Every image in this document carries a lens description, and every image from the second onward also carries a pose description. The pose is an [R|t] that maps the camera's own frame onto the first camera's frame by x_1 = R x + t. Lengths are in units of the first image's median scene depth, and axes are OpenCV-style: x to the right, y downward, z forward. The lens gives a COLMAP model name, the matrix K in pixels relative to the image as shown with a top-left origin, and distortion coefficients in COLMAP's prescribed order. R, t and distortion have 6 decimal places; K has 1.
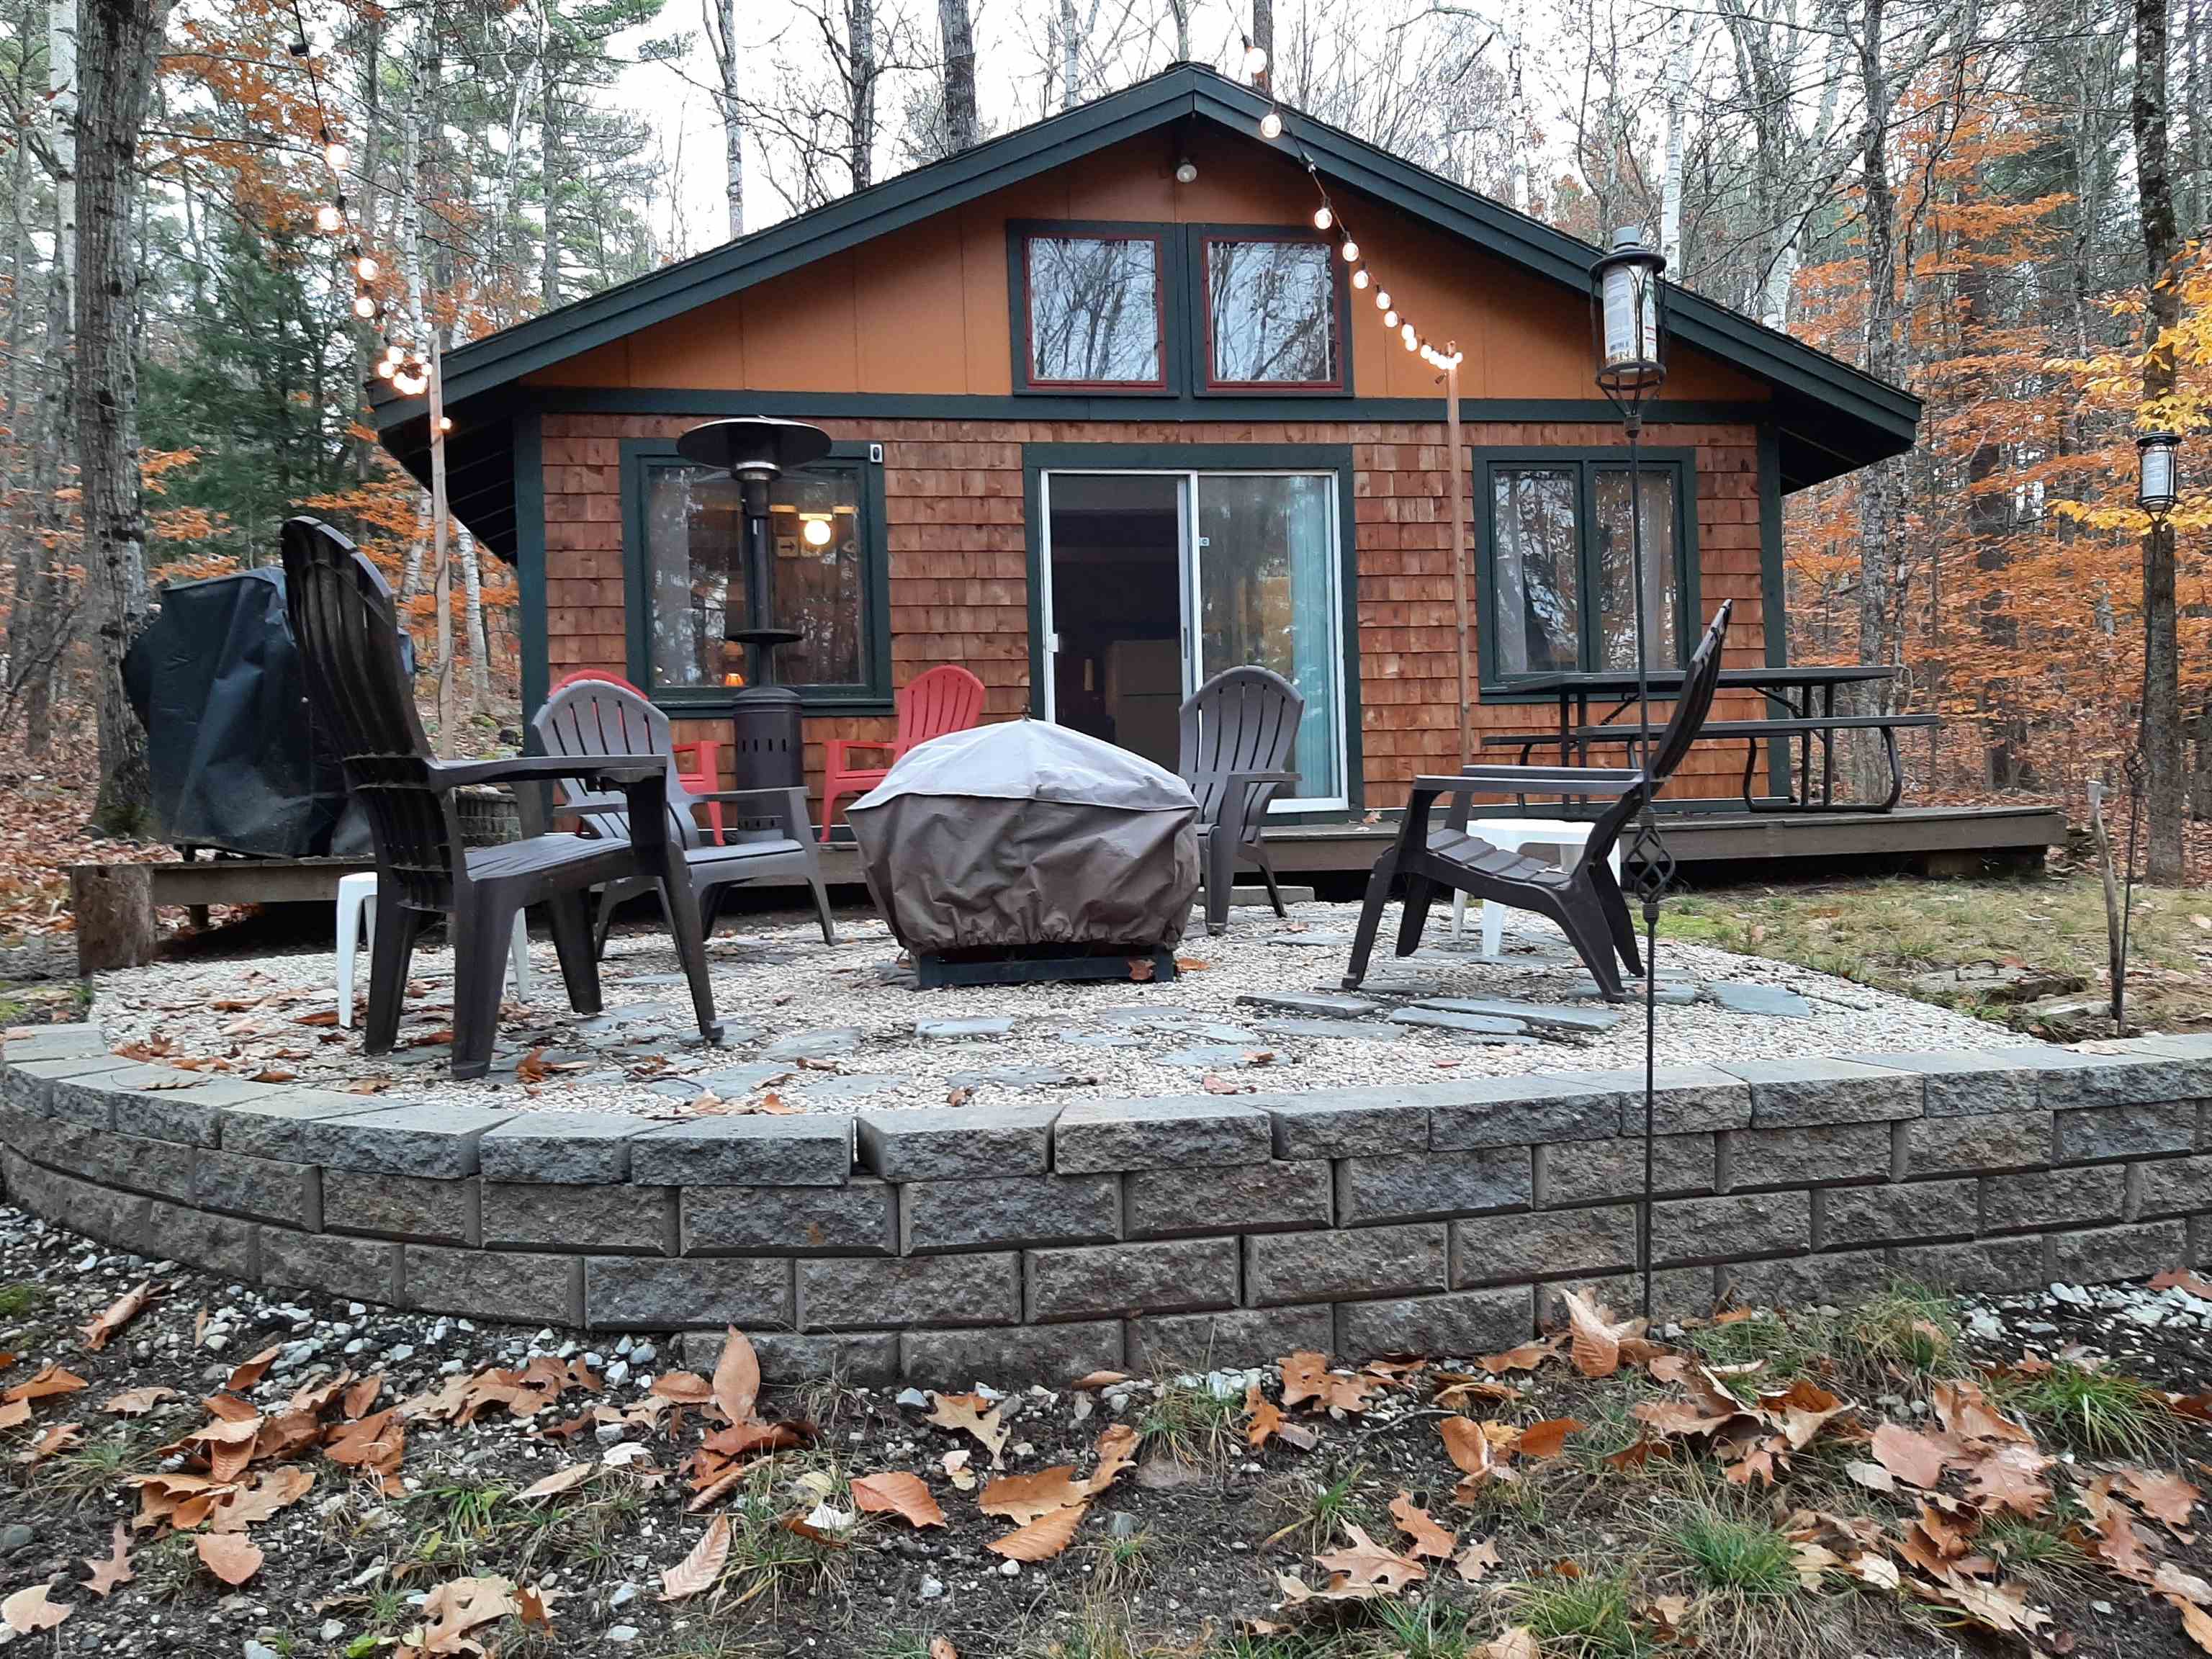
lens RADIAL K [[1706.5, 0, 1115.9], [0, 1706.5, 797.0], [0, 0, 1]] dist [0.068499, -0.128986]
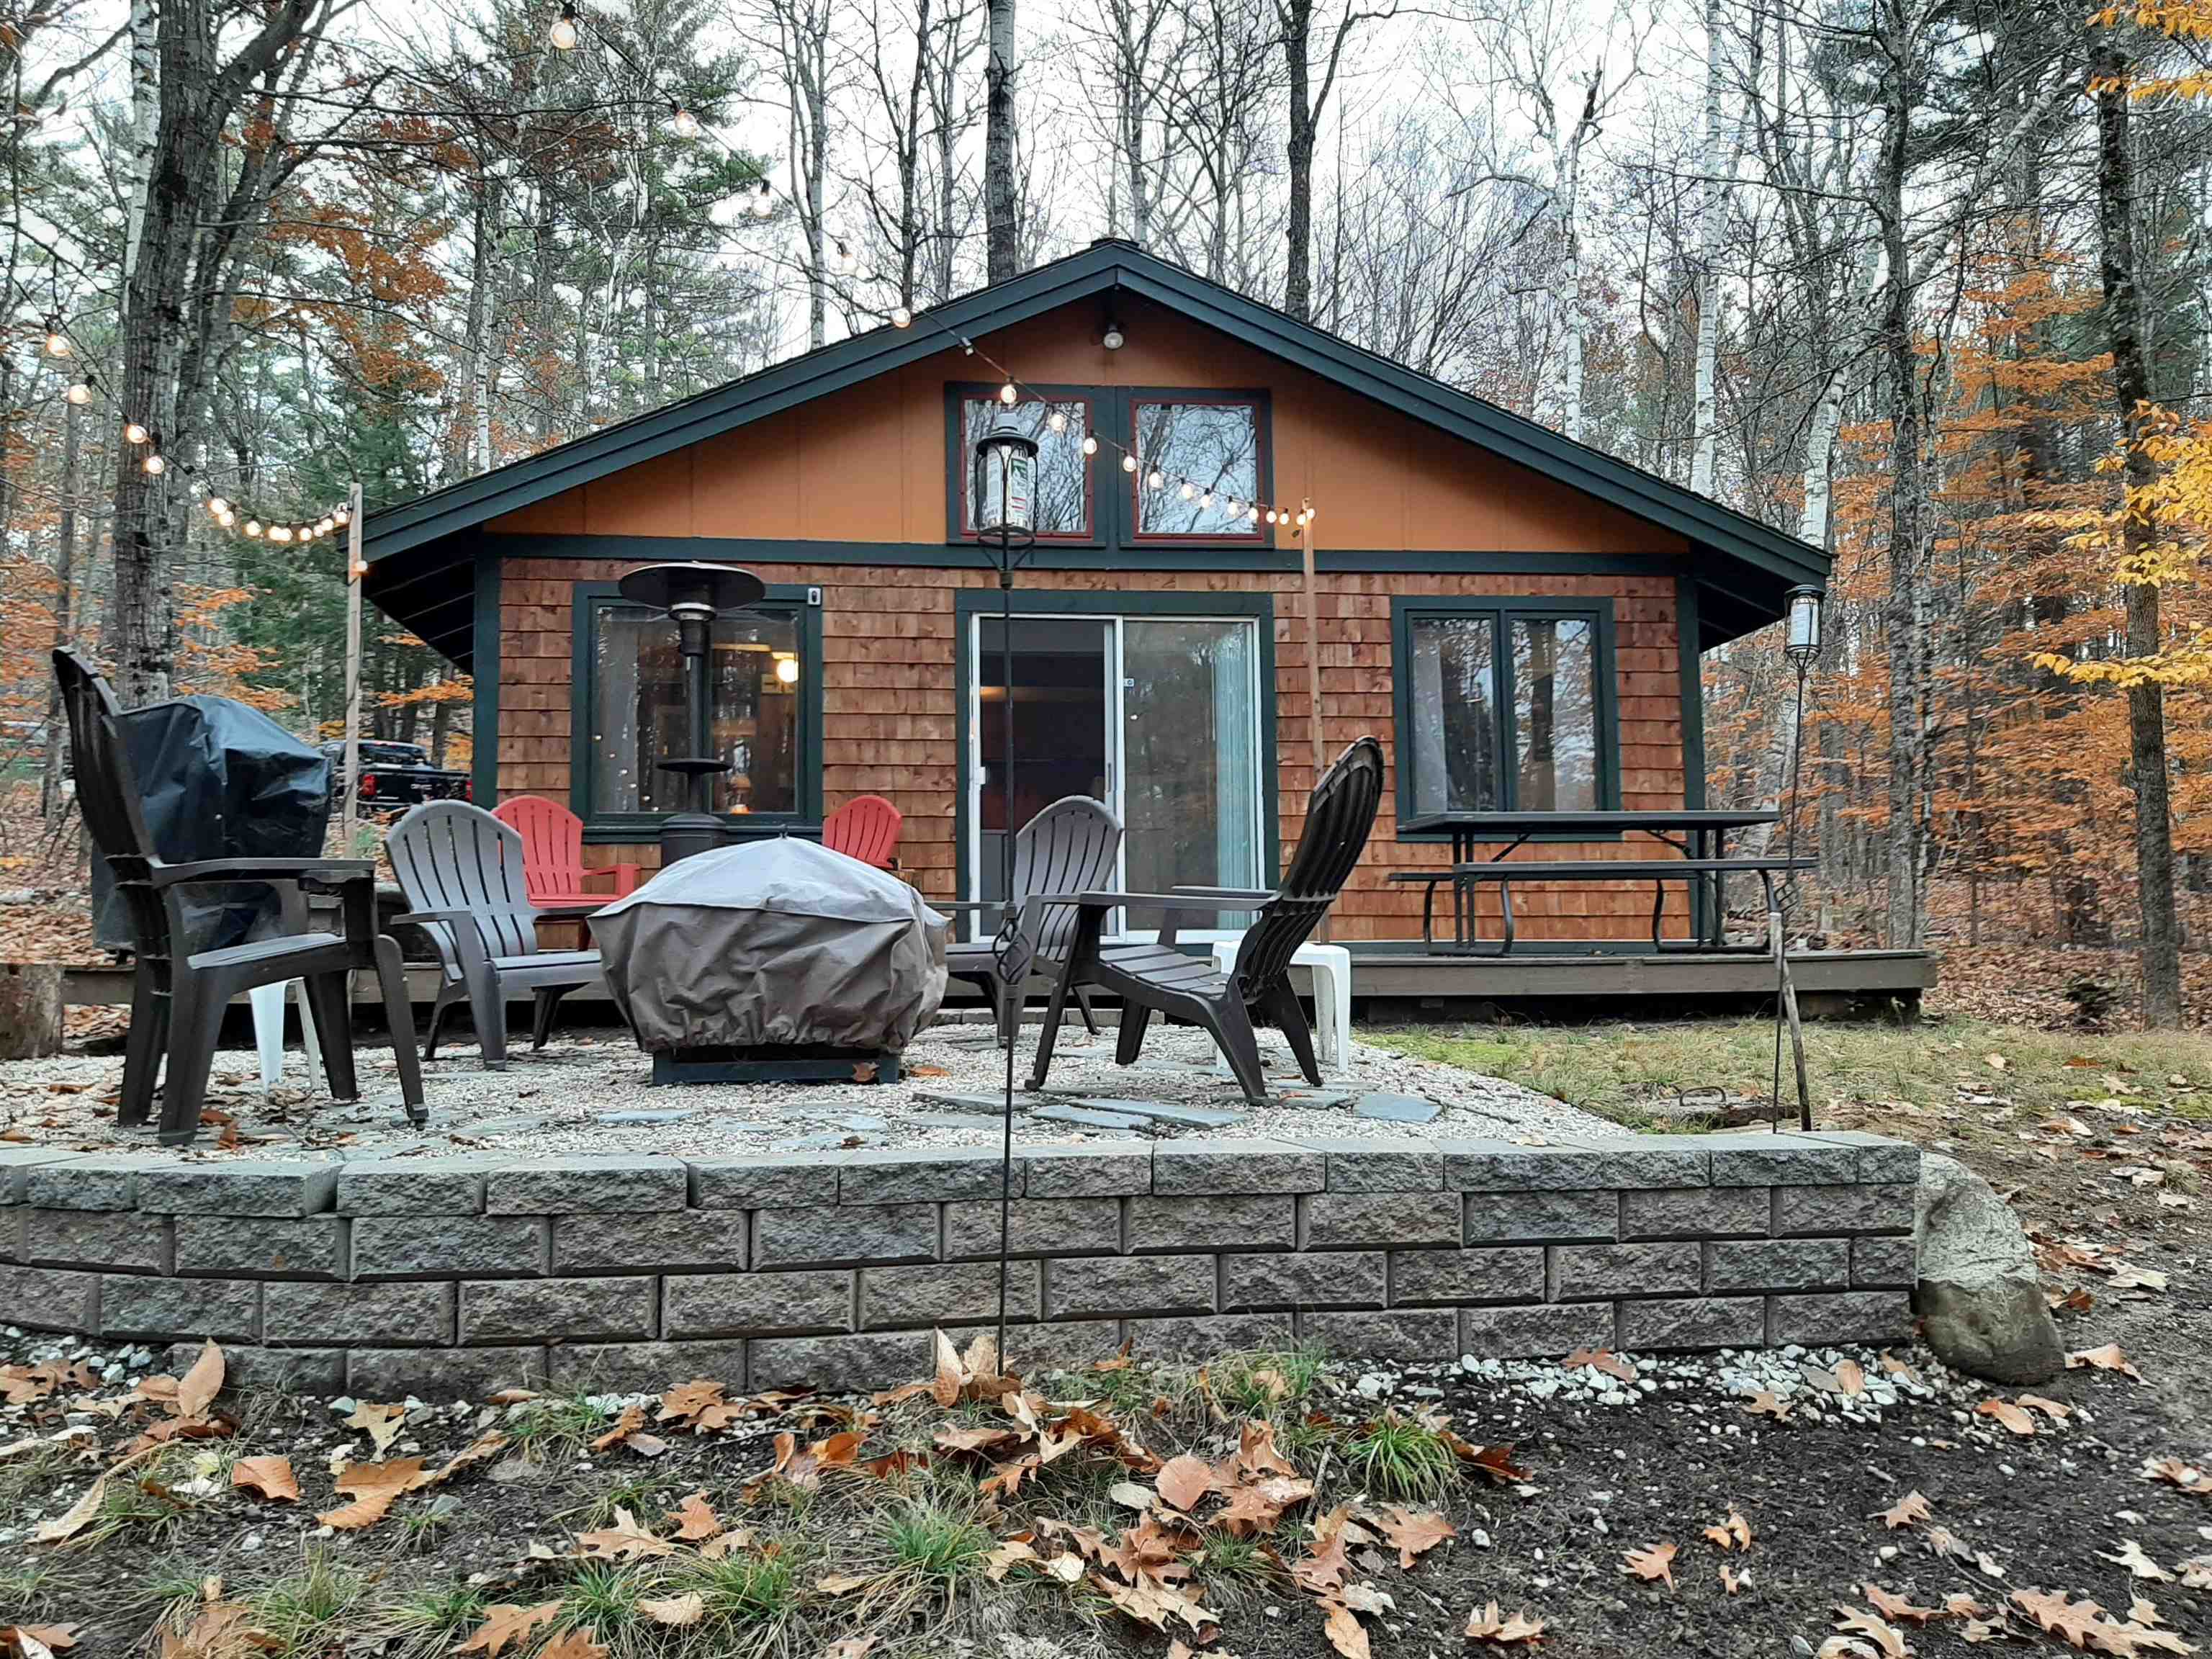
lens RADIAL K [[1706.5, 0, 1120.4], [0, 1706.5, 805.7], [0, 0, 1]] dist [0.068499, -0.128986]
pose [[0.998468, 0.015011, -0.053259, 0.119903], [-0.019087, 0.996858, -0.076873, 0.007314], [0.051937, 0.077771, 0.995617, -0.040278]]
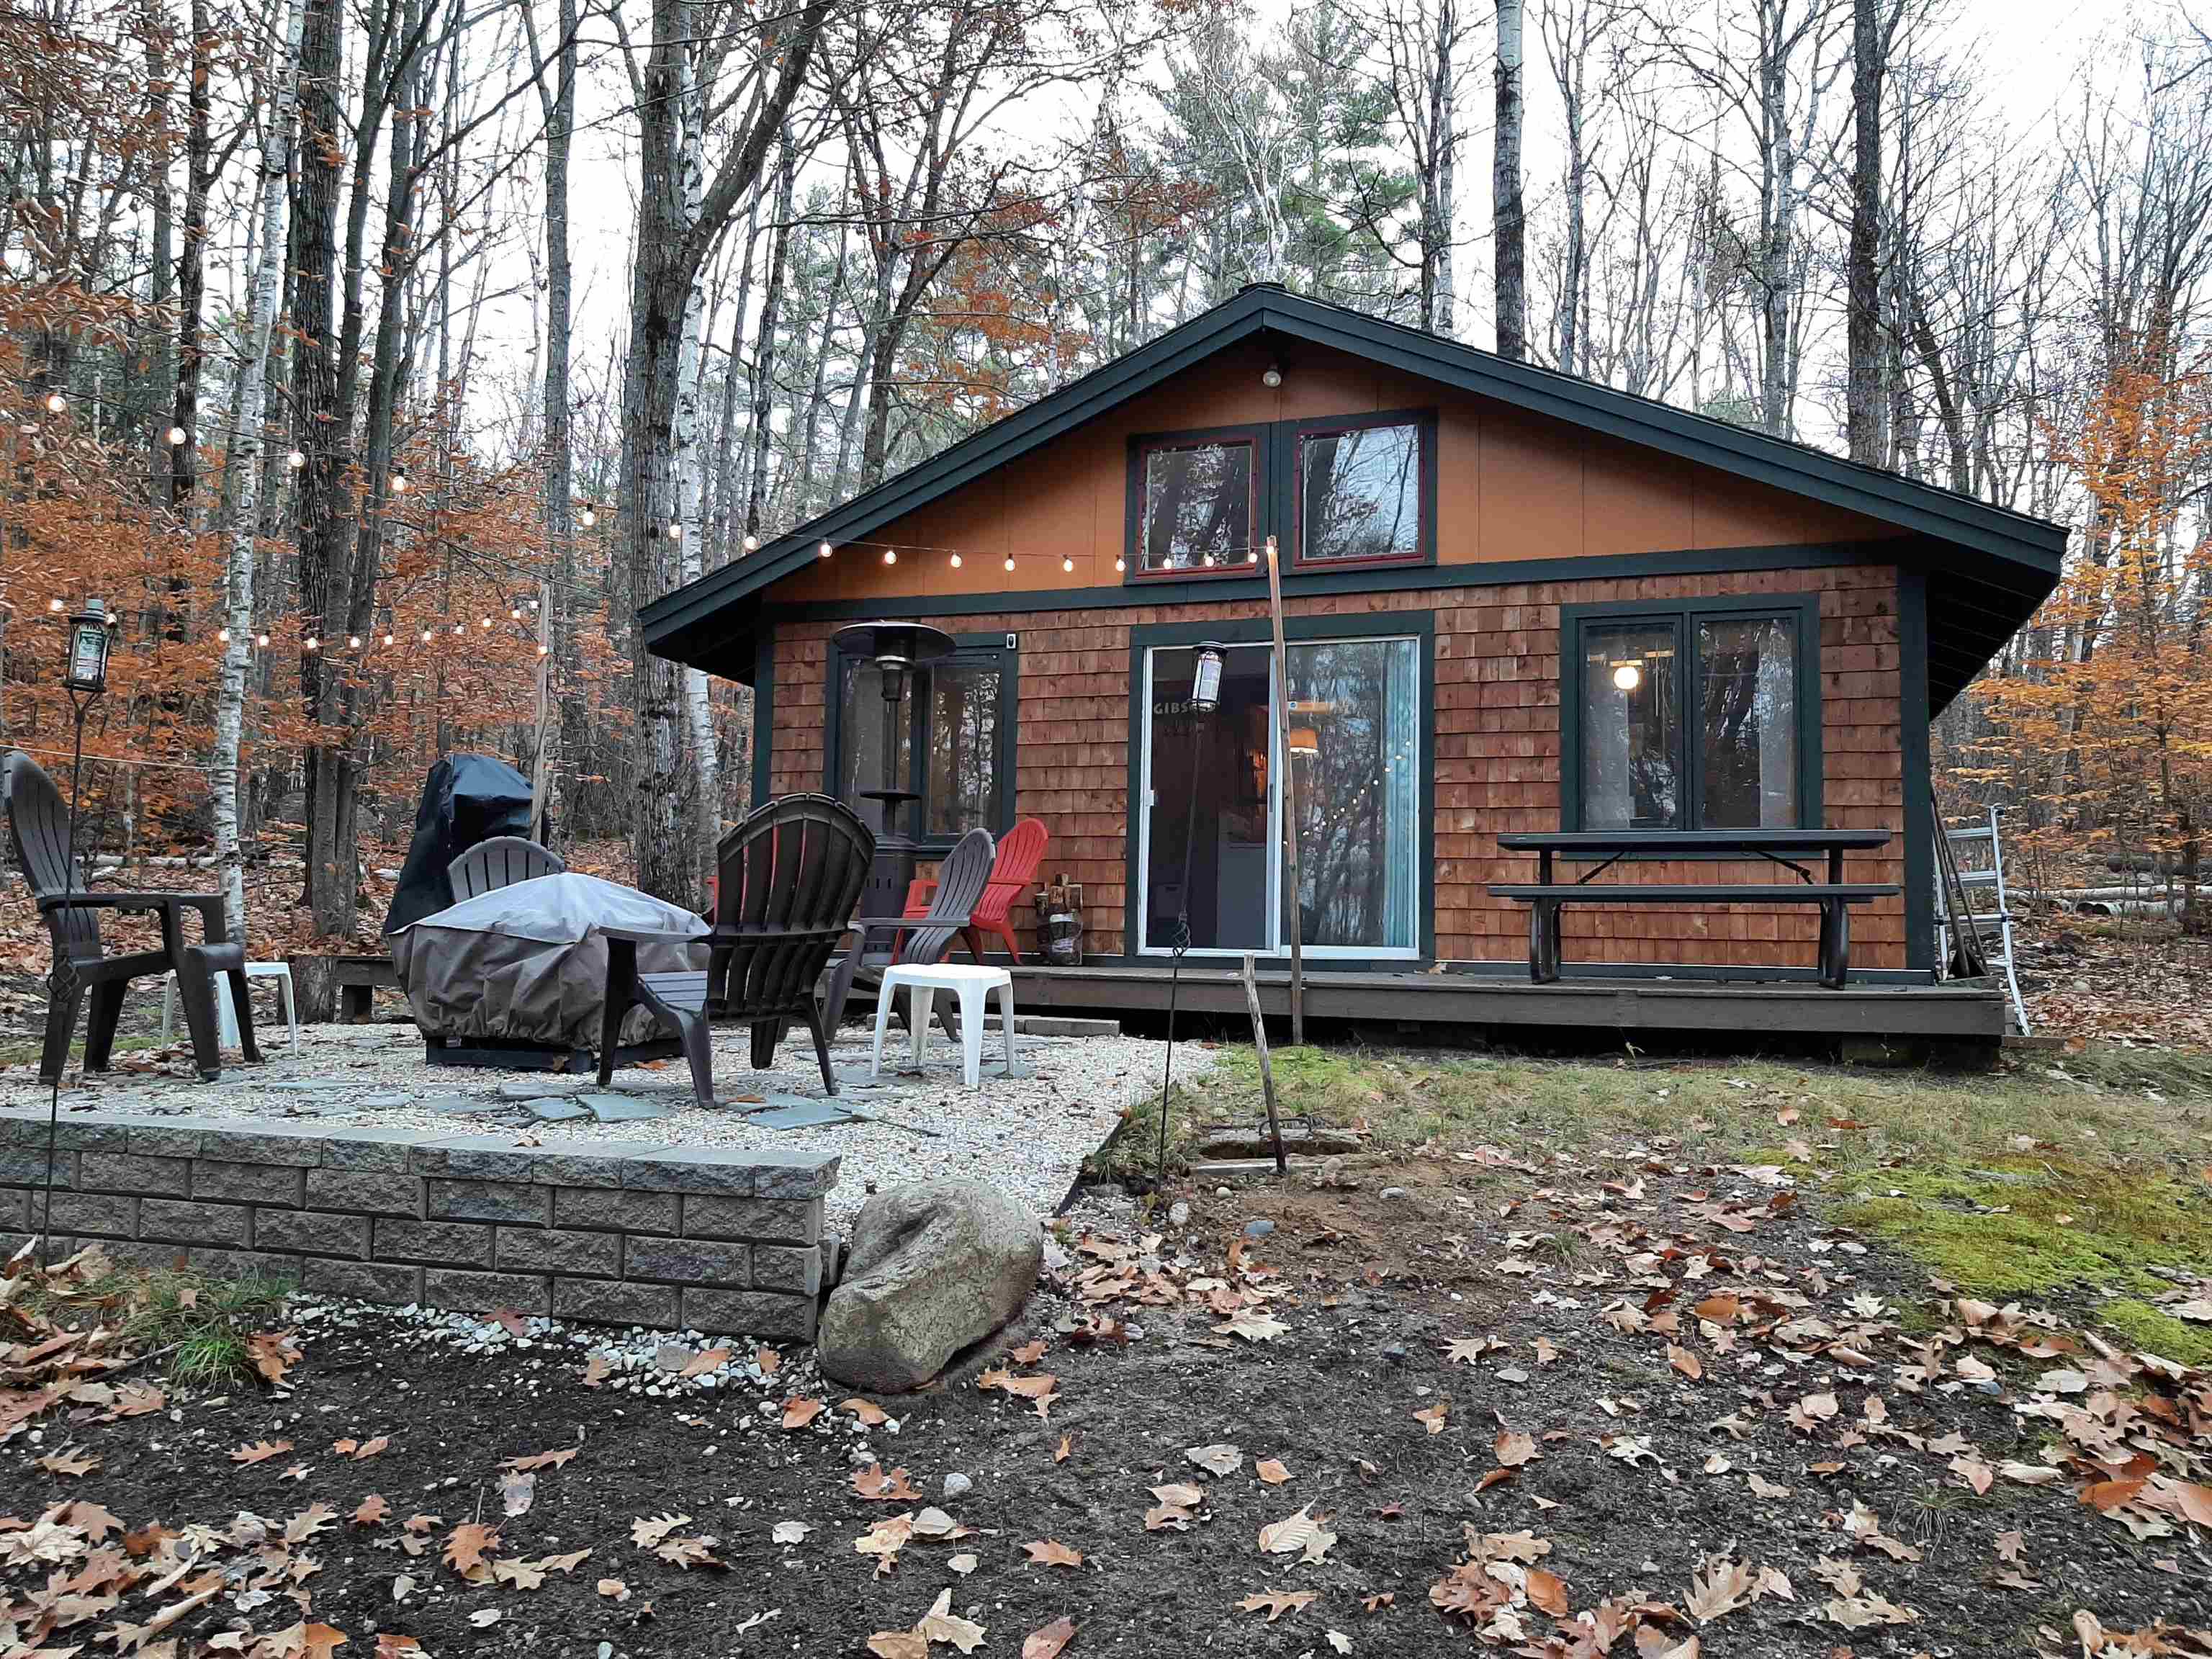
lens RADIAL K [[1706.5, 0, 1117.4], [0, 1706.5, 777.8], [0, 0, 1]] dist [0.068499, -0.128986]
pose [[0.880753, -0.004417, -0.473555, 0.542032], [-0.036925, 0.996272, -0.077968, -0.017476], [0.472134, 0.086157, 0.877306, 0.000299]]
